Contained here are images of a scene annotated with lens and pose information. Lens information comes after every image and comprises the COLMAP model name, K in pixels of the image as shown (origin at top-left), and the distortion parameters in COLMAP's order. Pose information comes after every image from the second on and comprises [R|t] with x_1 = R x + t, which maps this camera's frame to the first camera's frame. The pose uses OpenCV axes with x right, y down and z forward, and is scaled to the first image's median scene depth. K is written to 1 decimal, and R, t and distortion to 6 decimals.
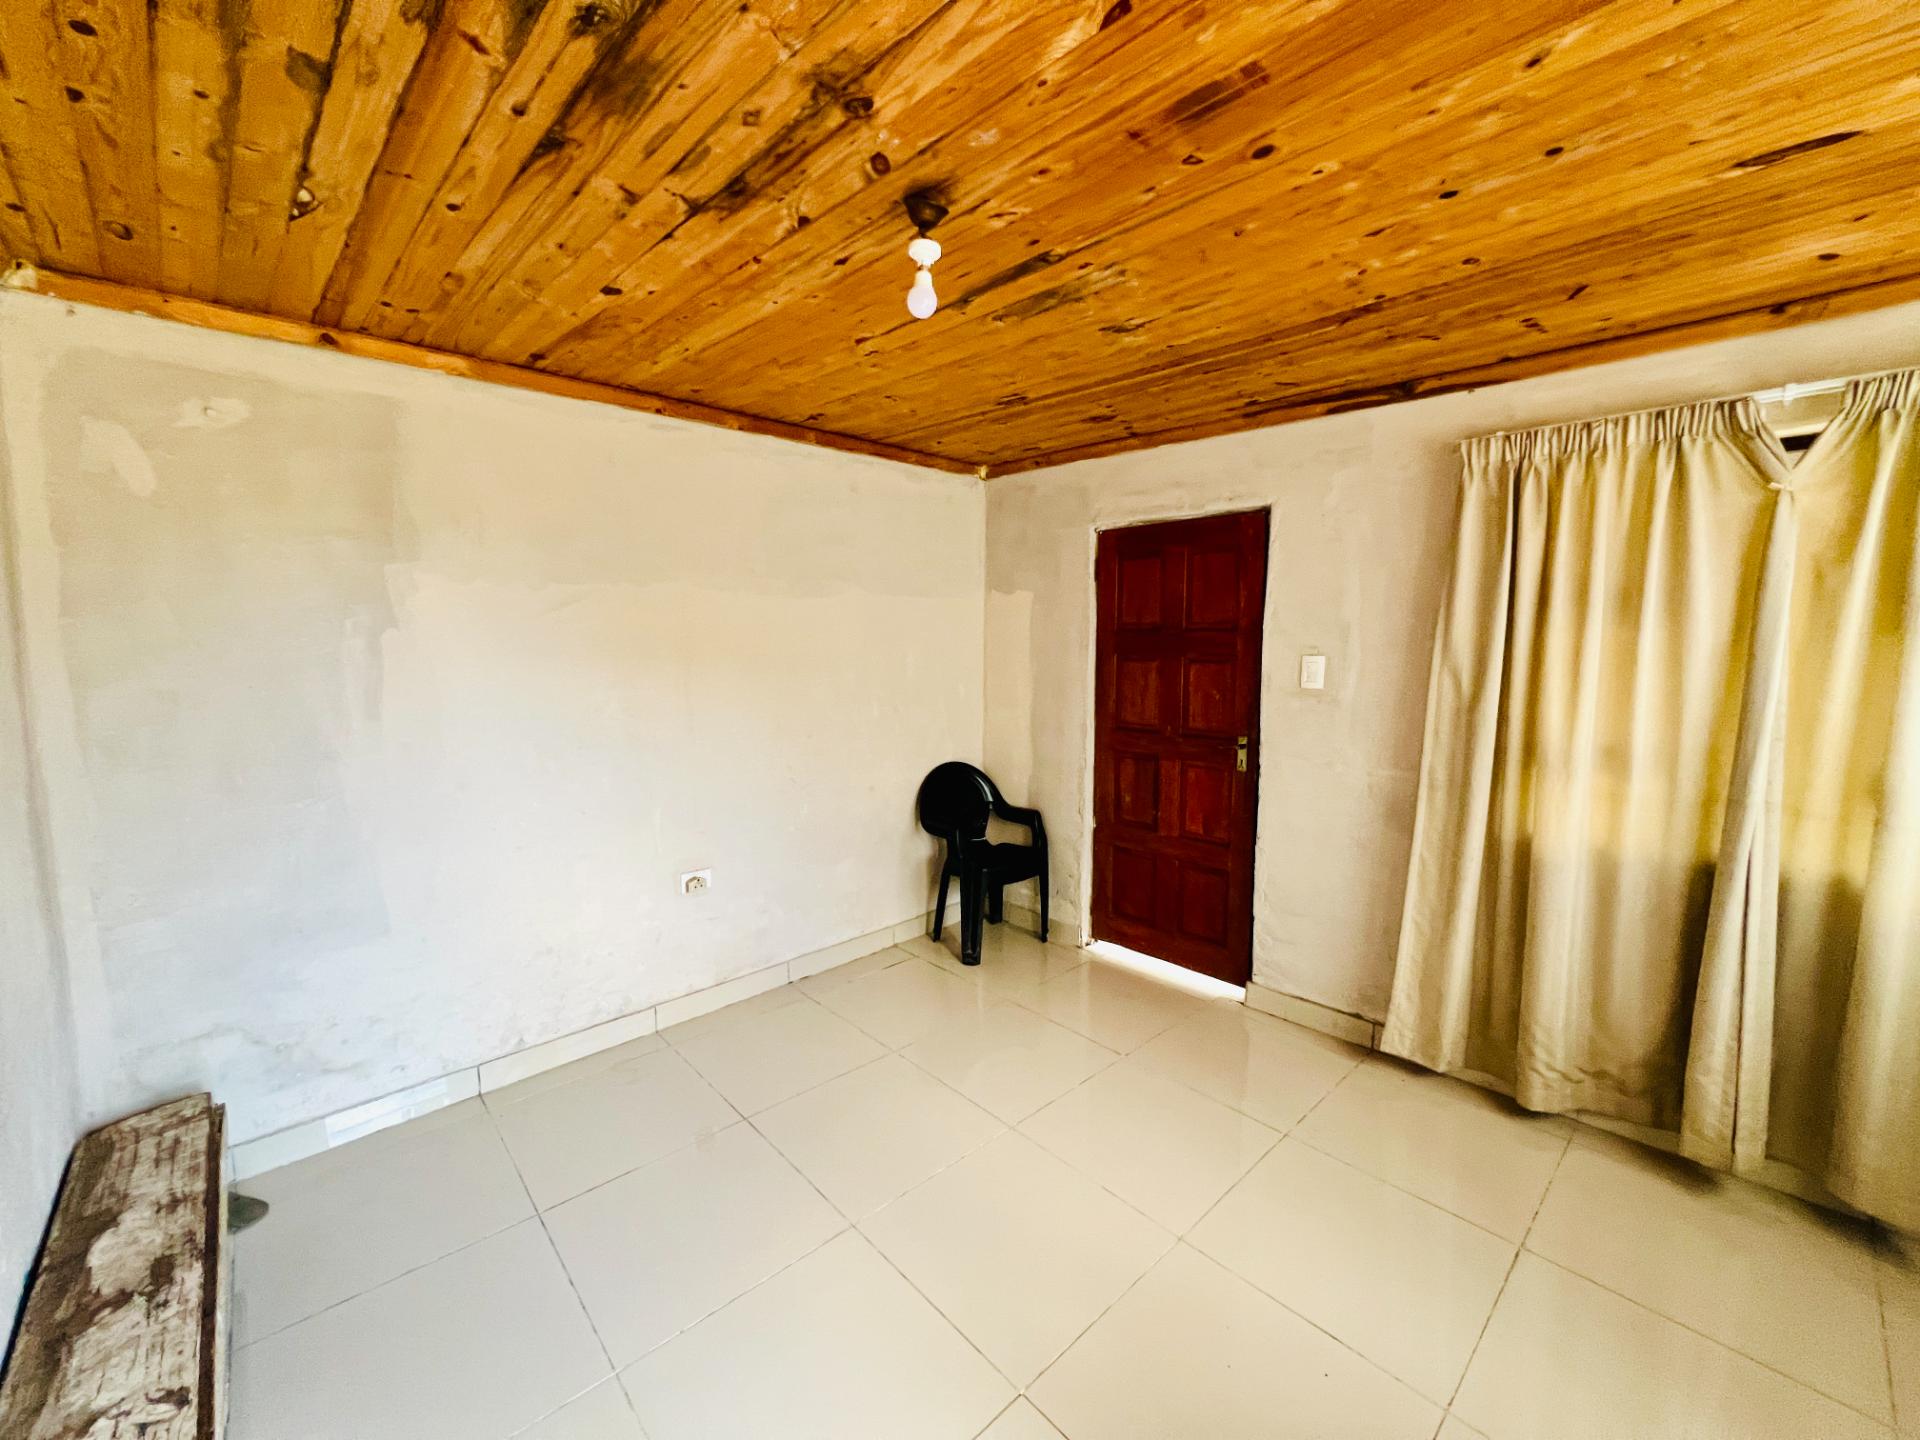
lens RADIAL K [[763.0, 0, 960.0], [0, 763.0, 720.0], [0, 0, 1]] dist [0.001224, 0.000376]
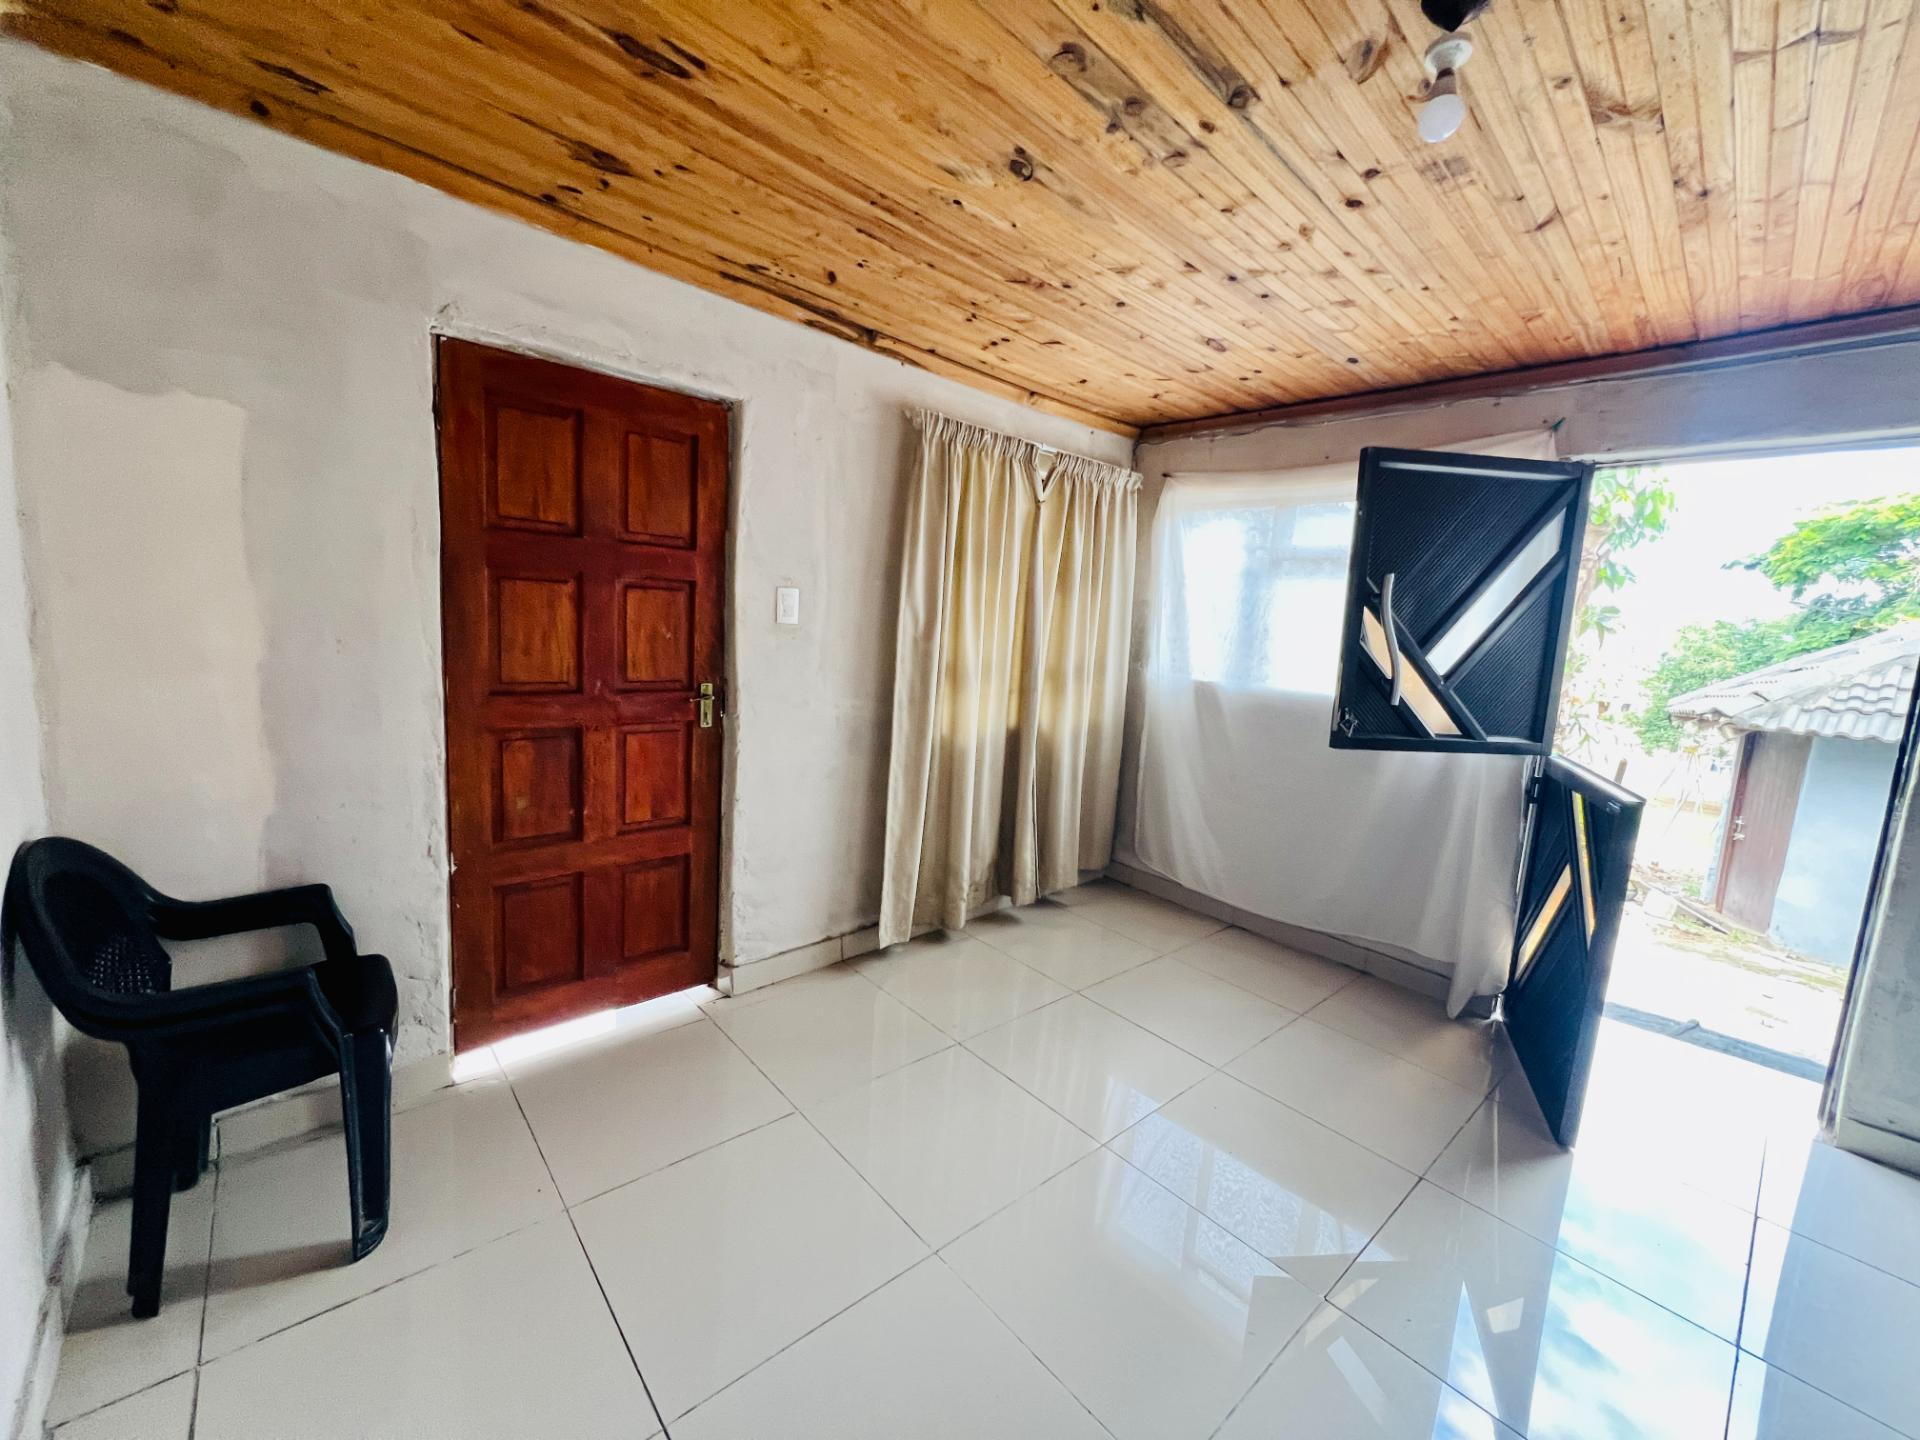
lens RADIAL K [[763.0, 0, 960.0], [0, 763.0, 720.0], [0, 0, 1]] dist [0.001224, 0.000376]
pose [[0.032294, -0.132097, 0.990711, -0.409682], [0.045179, 0.990407, 0.130584, -0.032679], [-0.998457, 0.040543, 0.037952, 0.668951]]
